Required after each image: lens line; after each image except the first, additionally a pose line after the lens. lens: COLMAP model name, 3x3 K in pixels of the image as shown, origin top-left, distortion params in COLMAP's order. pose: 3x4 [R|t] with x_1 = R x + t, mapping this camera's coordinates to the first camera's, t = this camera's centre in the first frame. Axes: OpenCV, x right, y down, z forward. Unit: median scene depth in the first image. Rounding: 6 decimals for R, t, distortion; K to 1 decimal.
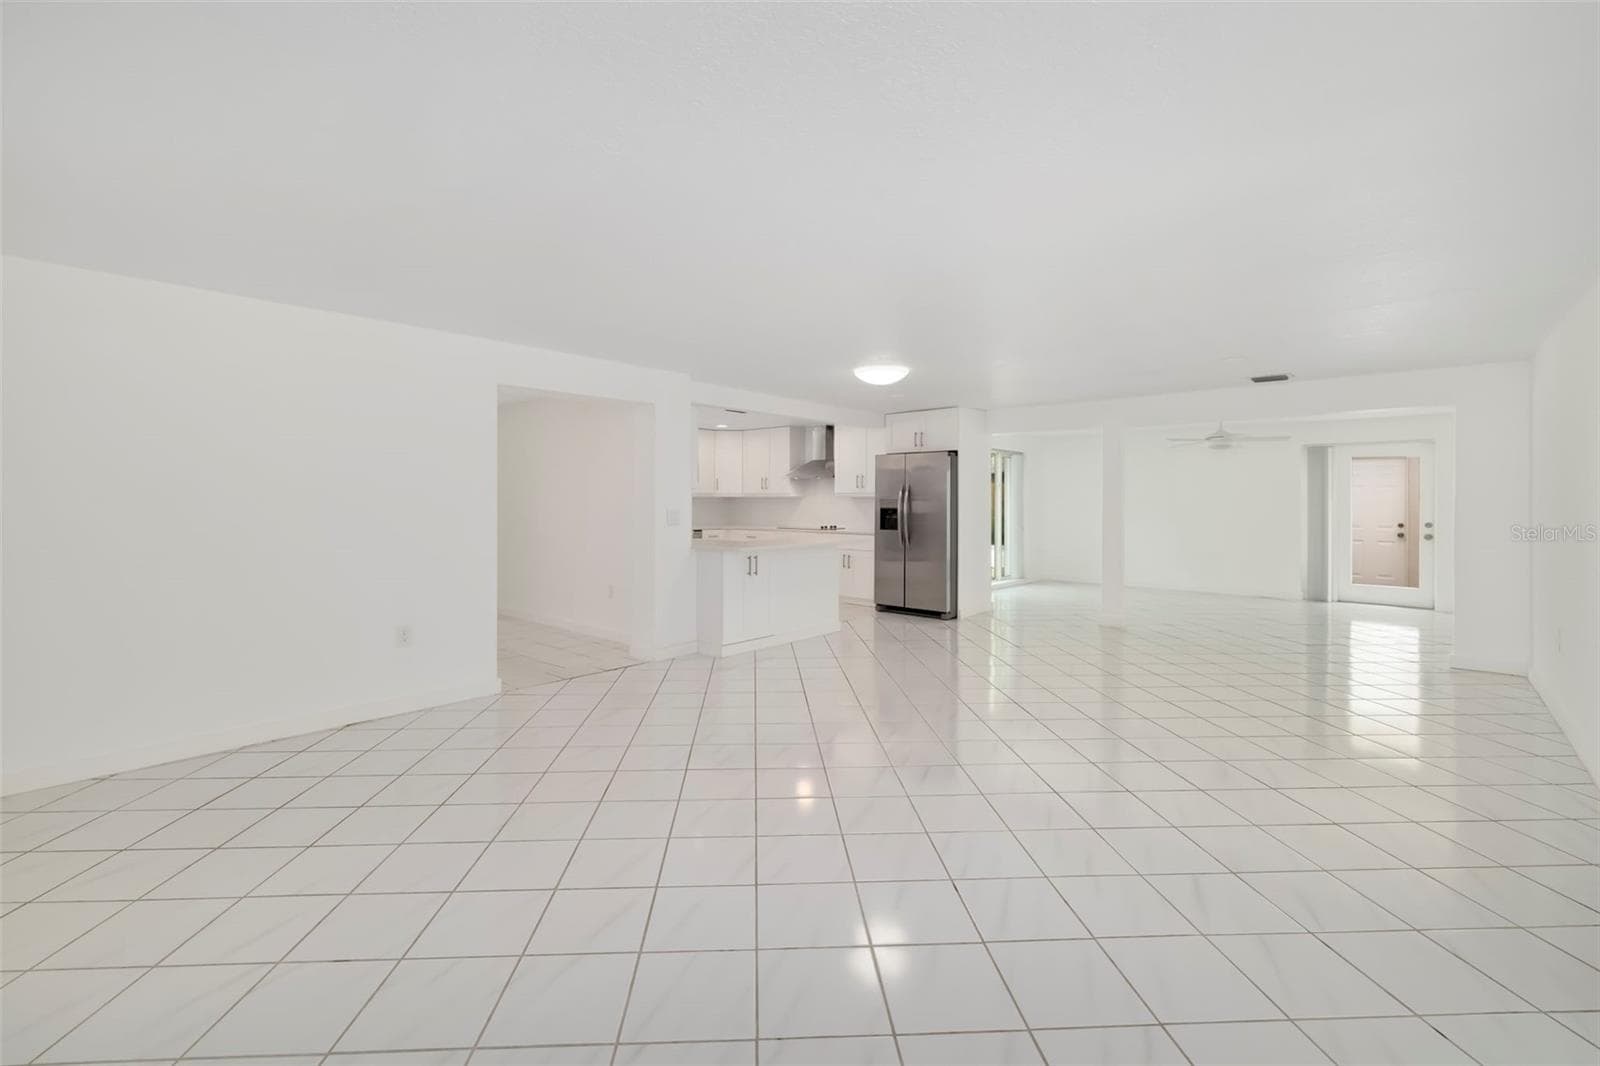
lens RADIAL K [[665.1, 0, 788.4], [0, 665.1, 499.4], [0, 0, 1]] dist [0.001293, 0.000103]
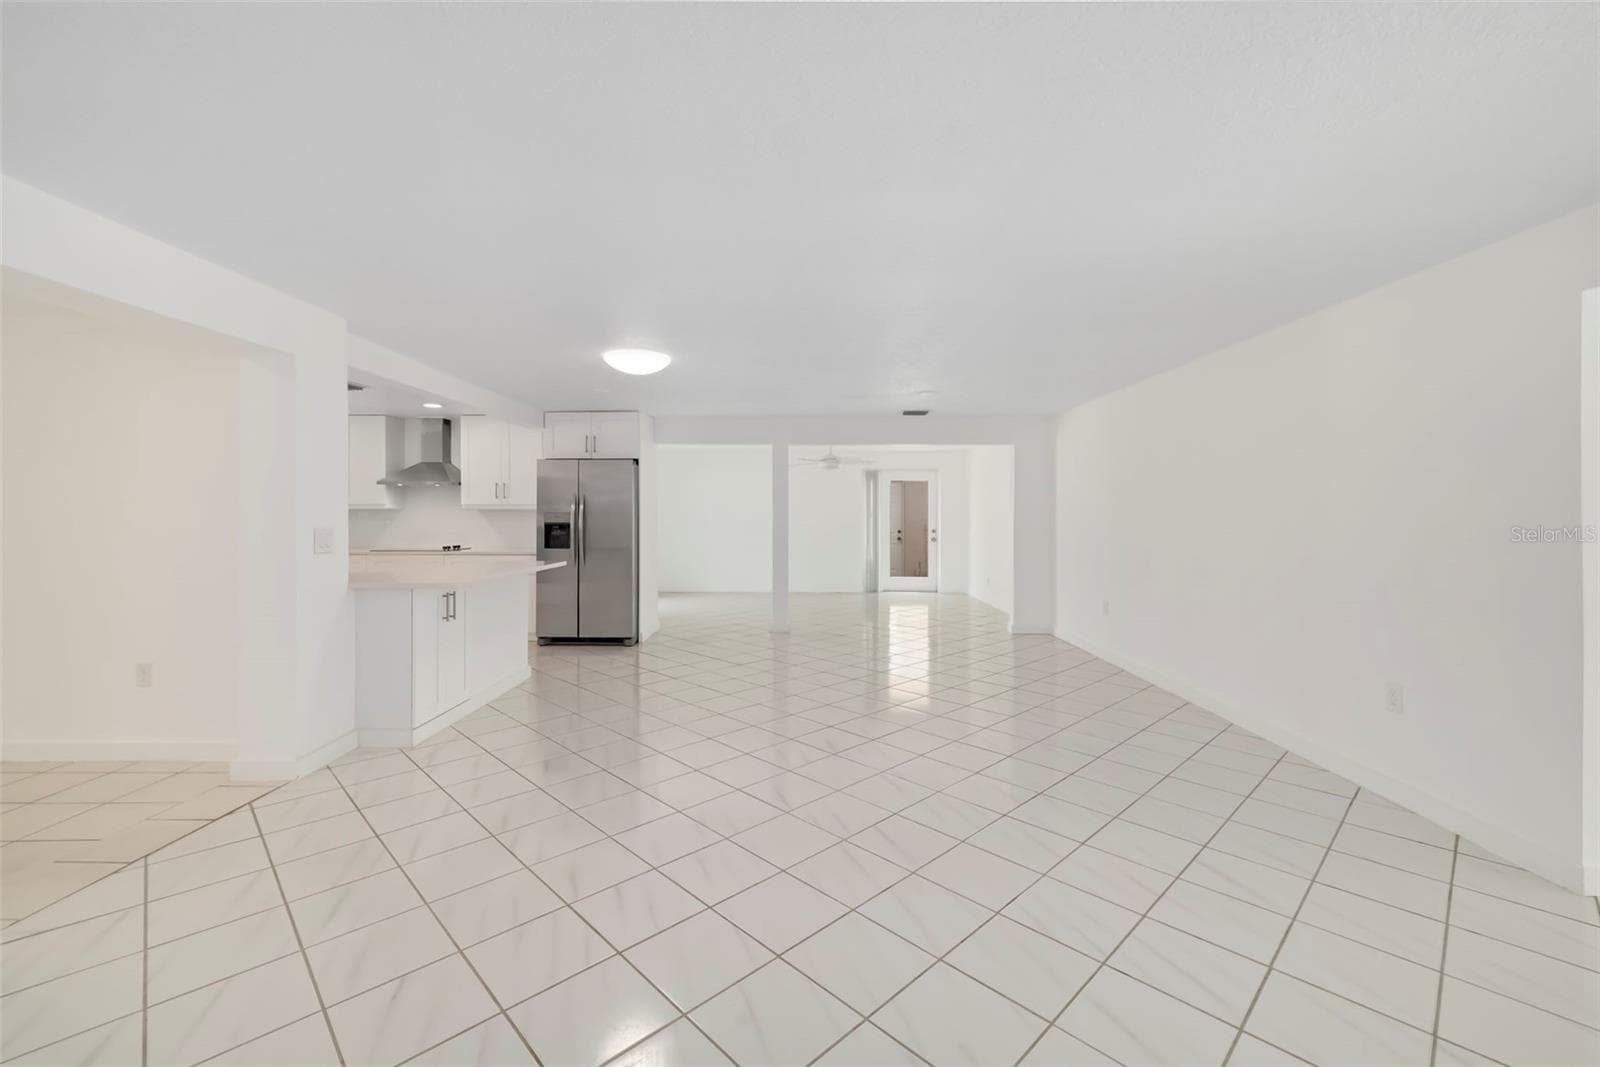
lens RADIAL K [[655.5, 0, 768.5], [0, 655.5, 506.4], [0, 0, 1]] dist [0.000412, 0.000053]
pose [[0.766779, 0.005954, 0.641883, -0.177100], [0.000505, 0.999951, -0.009880, 0.001054], [-0.641911, 0.007900, 0.766739, 0.182585]]
